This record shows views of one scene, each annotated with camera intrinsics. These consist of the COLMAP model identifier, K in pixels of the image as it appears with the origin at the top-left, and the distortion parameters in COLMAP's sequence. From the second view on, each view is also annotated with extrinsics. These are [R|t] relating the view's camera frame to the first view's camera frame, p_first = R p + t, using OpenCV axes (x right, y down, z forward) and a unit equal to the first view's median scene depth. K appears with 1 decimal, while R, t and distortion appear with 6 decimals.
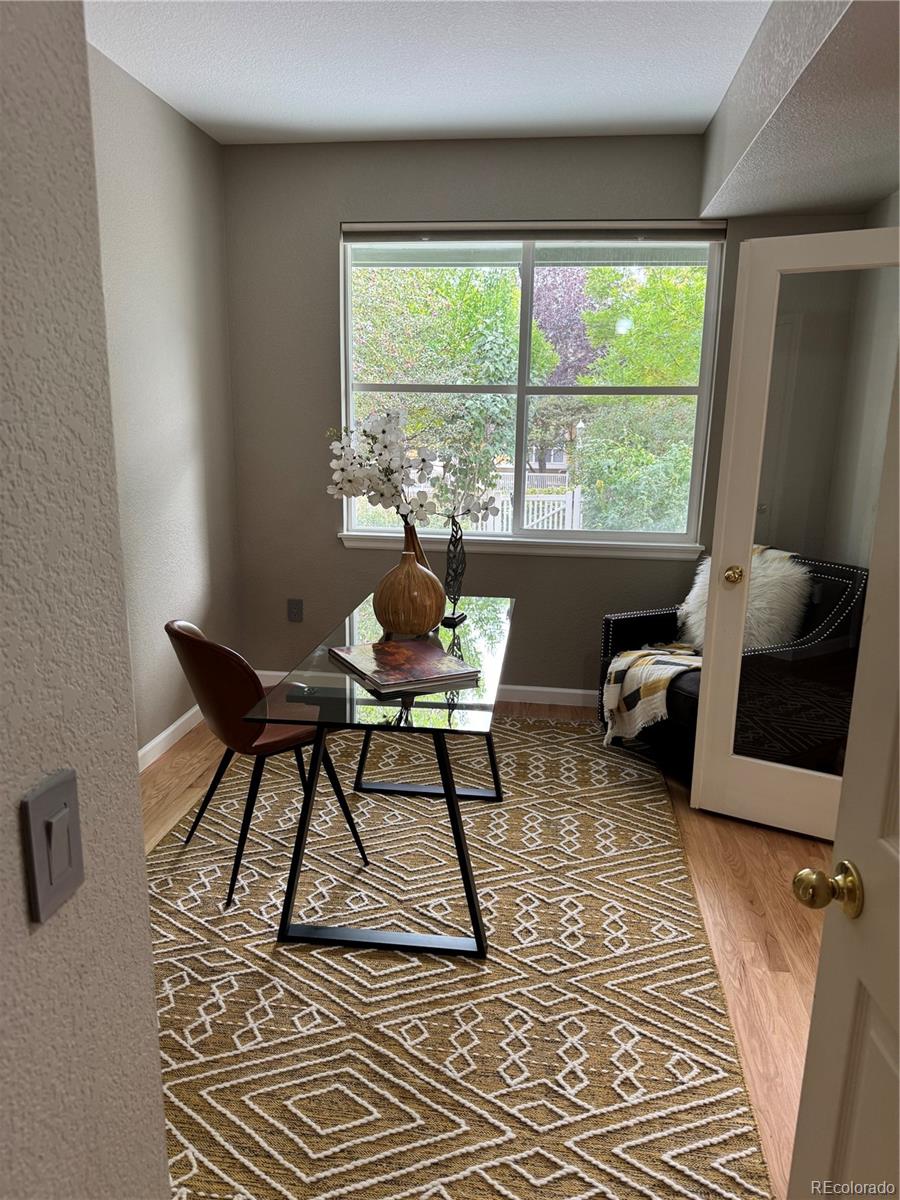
lens RADIAL K [[844.5, 0, 450.0], [0, 844.5, 600.0], [0, 0, 1]] dist [0.002078, -0.000912]
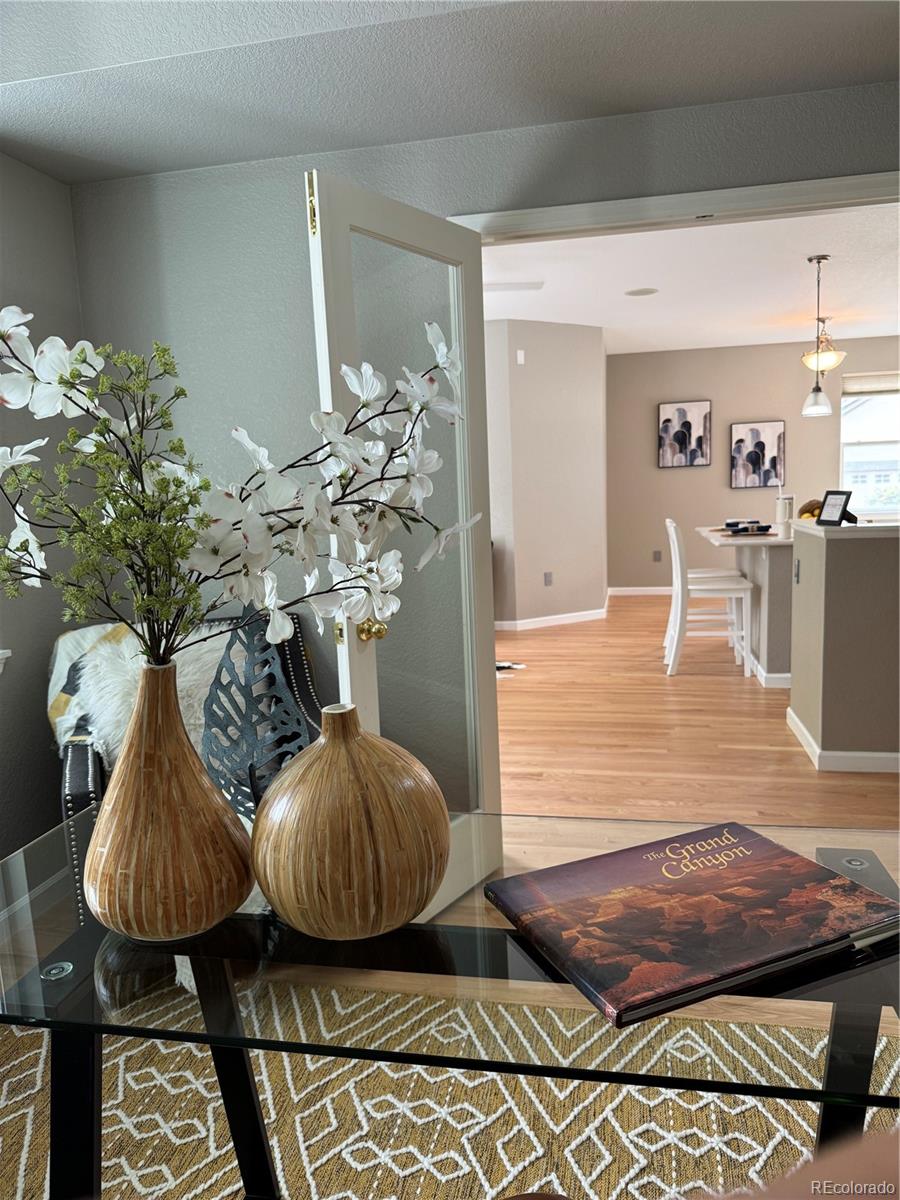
lens RADIAL K [[844.5, 0, 450.0], [0, 844.5, 600.0], [0, 0, 1]] dist [0.002078, -0.000912]
pose [[0.075798, -0.150197, 0.985746, -0.370235], [0.264725, 0.956145, 0.125330, -0.120761], [-0.961340, 0.251452, 0.112235, 0.837240]]
